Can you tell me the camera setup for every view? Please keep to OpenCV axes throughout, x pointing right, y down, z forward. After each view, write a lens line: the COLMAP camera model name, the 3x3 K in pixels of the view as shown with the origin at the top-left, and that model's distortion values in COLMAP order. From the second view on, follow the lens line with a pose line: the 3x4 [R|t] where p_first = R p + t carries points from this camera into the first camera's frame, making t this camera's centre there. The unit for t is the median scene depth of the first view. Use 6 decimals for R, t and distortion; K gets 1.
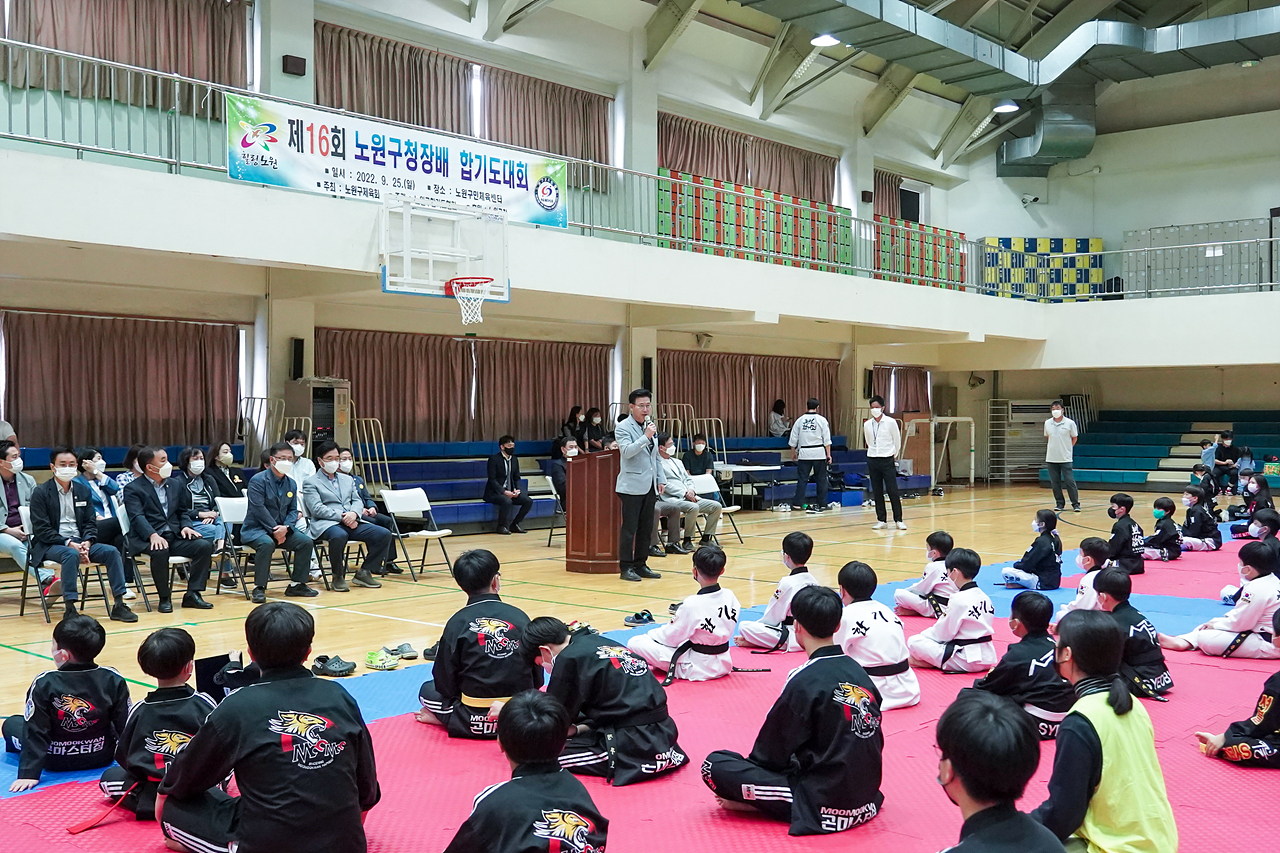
lens RADIAL K [[1287.7, 0, 643.1], [0, 1287.7, 450.2], [0, 0, 1]] dist [-0.031185, 0.000000]
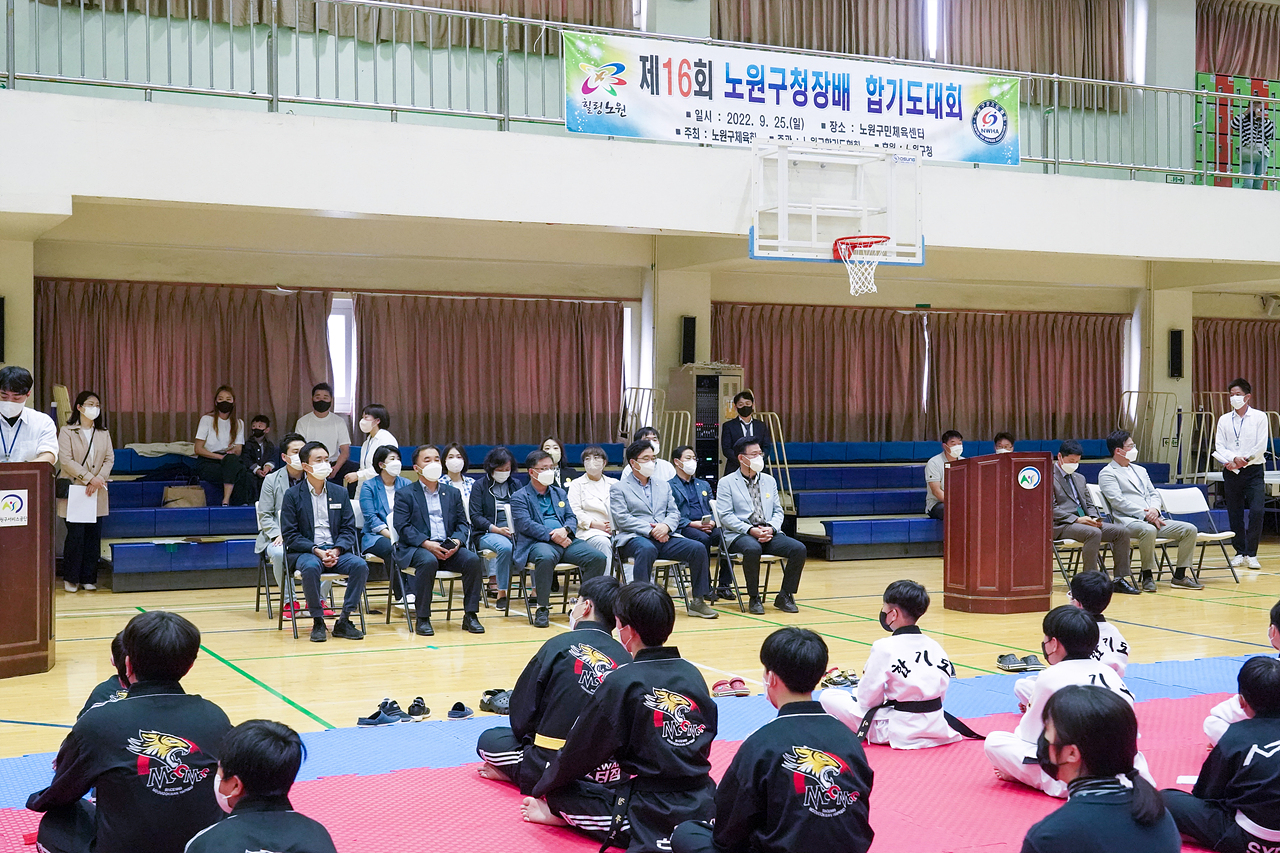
lens RADIAL K [[1646.7, 0, 671.5], [0, 1646.7, 456.3], [0, 0, 1]] dist [0.024922, 0.000000]
pose [[0.925758, 0.009095, -0.378008, 0.131063], [-0.008075, 0.999958, 0.004284, -0.001026], [0.378031, -0.000913, 0.925793, 0.008218]]
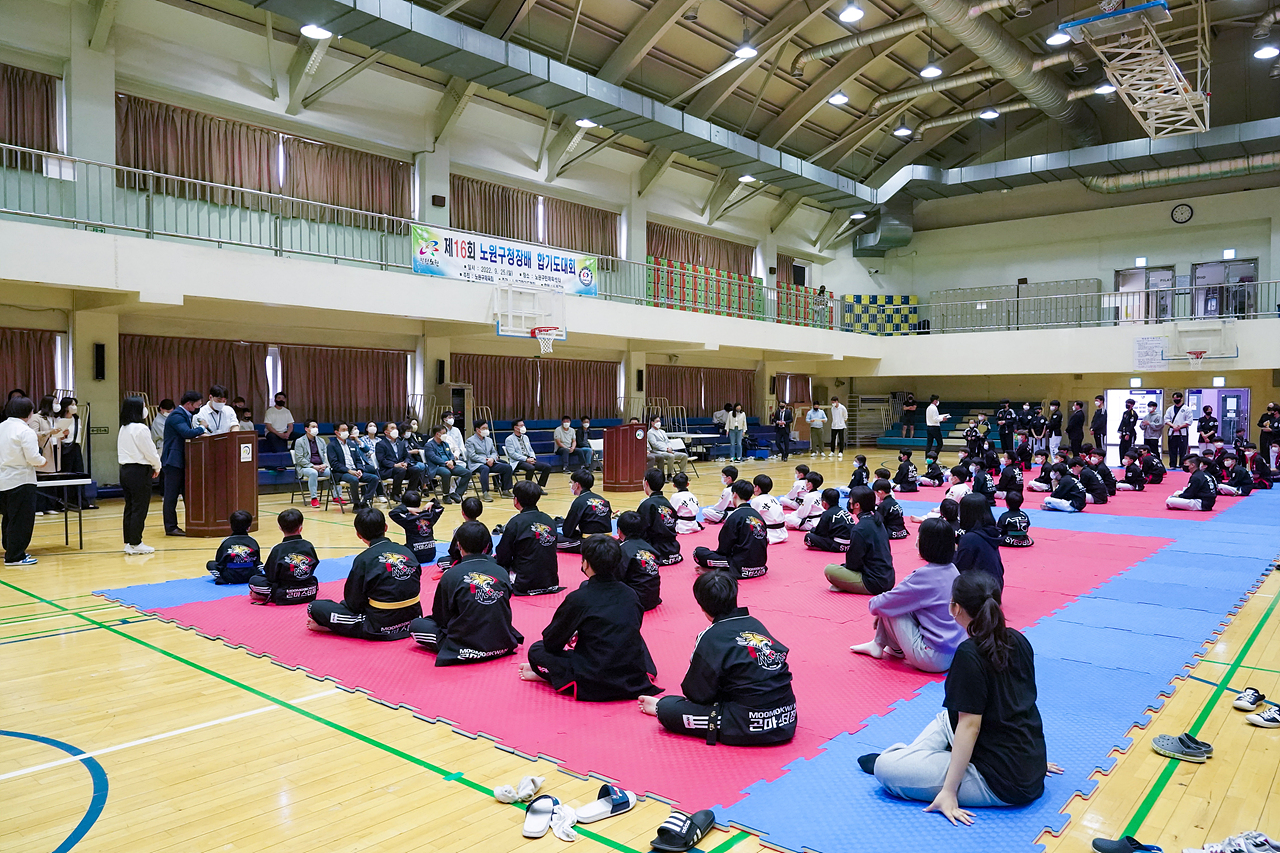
lens RADIAL K [[850.3, 0, 634.4], [0, 850.3, 448.1], [0, 0, 1]] dist [-0.037454, 0.018835]
pose [[0.999959, 0.001612, 0.008959, -0.020360], [-0.001841, 0.999668, 0.025703, 0.001866], [-0.008915, -0.025719, 0.999629, -0.156215]]
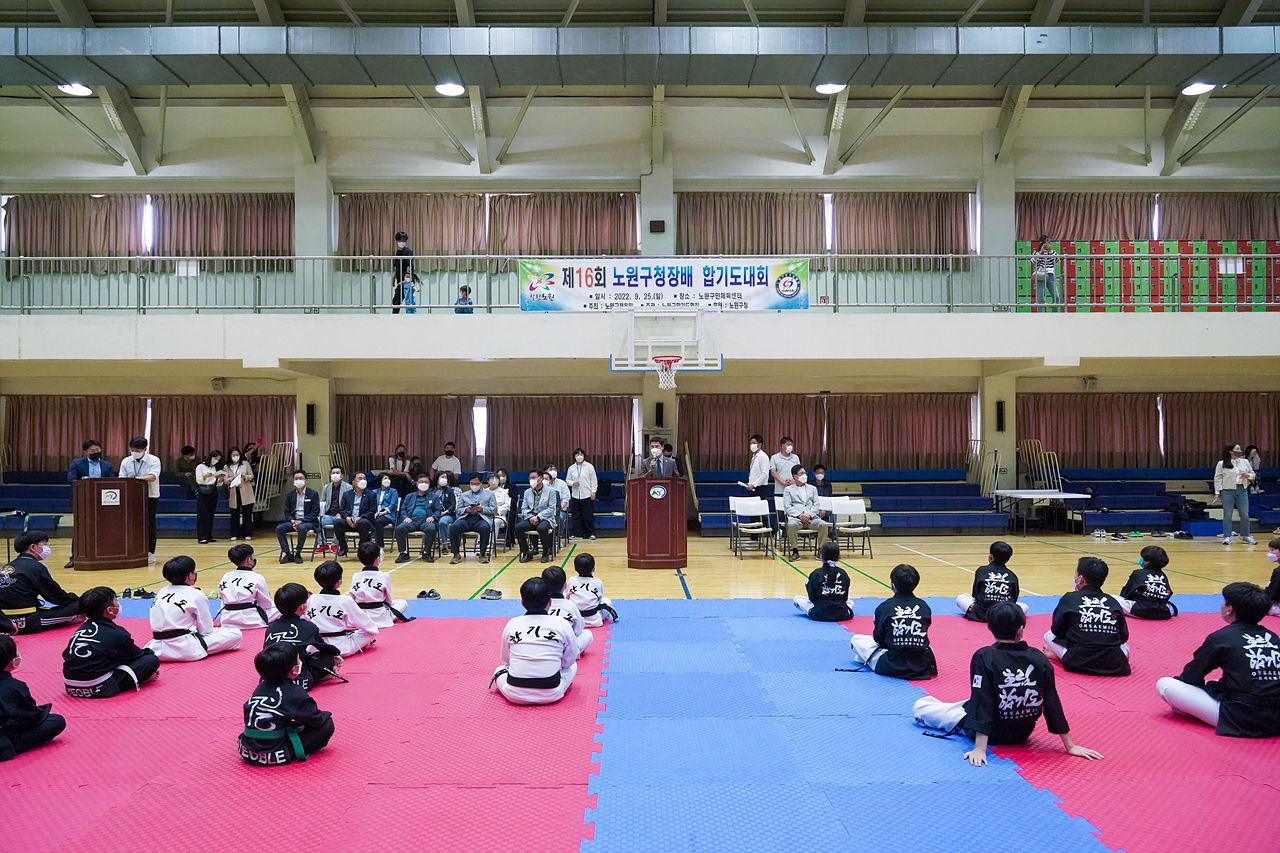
lens RADIAL K [[850.3, 0, 656.2], [0, 850.3, 477.2], [0, 0, 1]] dist [-0.037454, 0.018835]
pose [[0.683129, 0.016187, -0.730118, 0.501747], [-0.011677, 0.999869, 0.011242, -0.008776], [0.730204, 0.000846, 0.683228, 0.310673]]
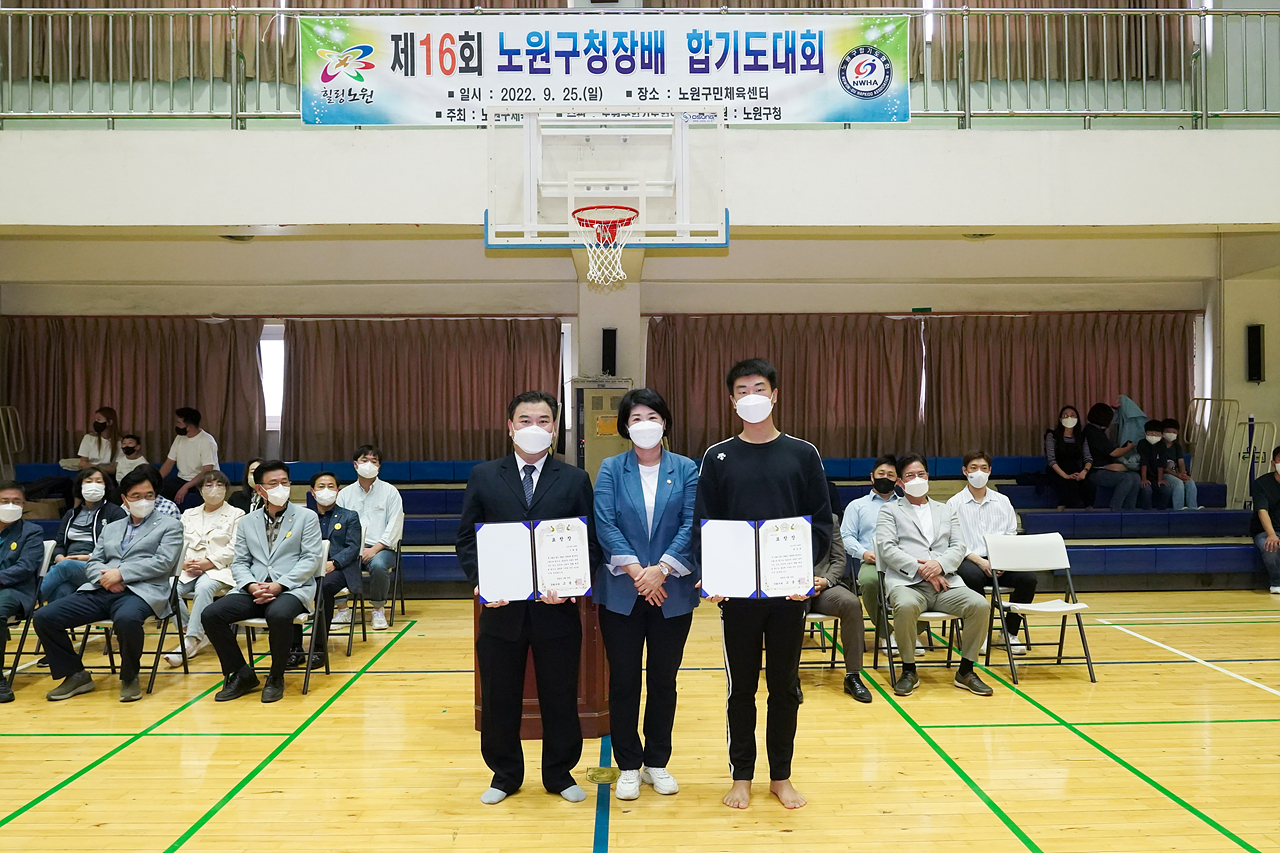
lens RADIAL K [[1017.6, 0, 660.2], [0, 1017.6, 482.5], [0, 0, 1]] dist [-0.010909, -0.004176]
pose [[0.682222, 0.031298, -0.730475, 0.241861], [-0.008567, 0.999357, 0.034817, -0.012697], [0.731095, -0.017495, 0.682052, 0.604177]]
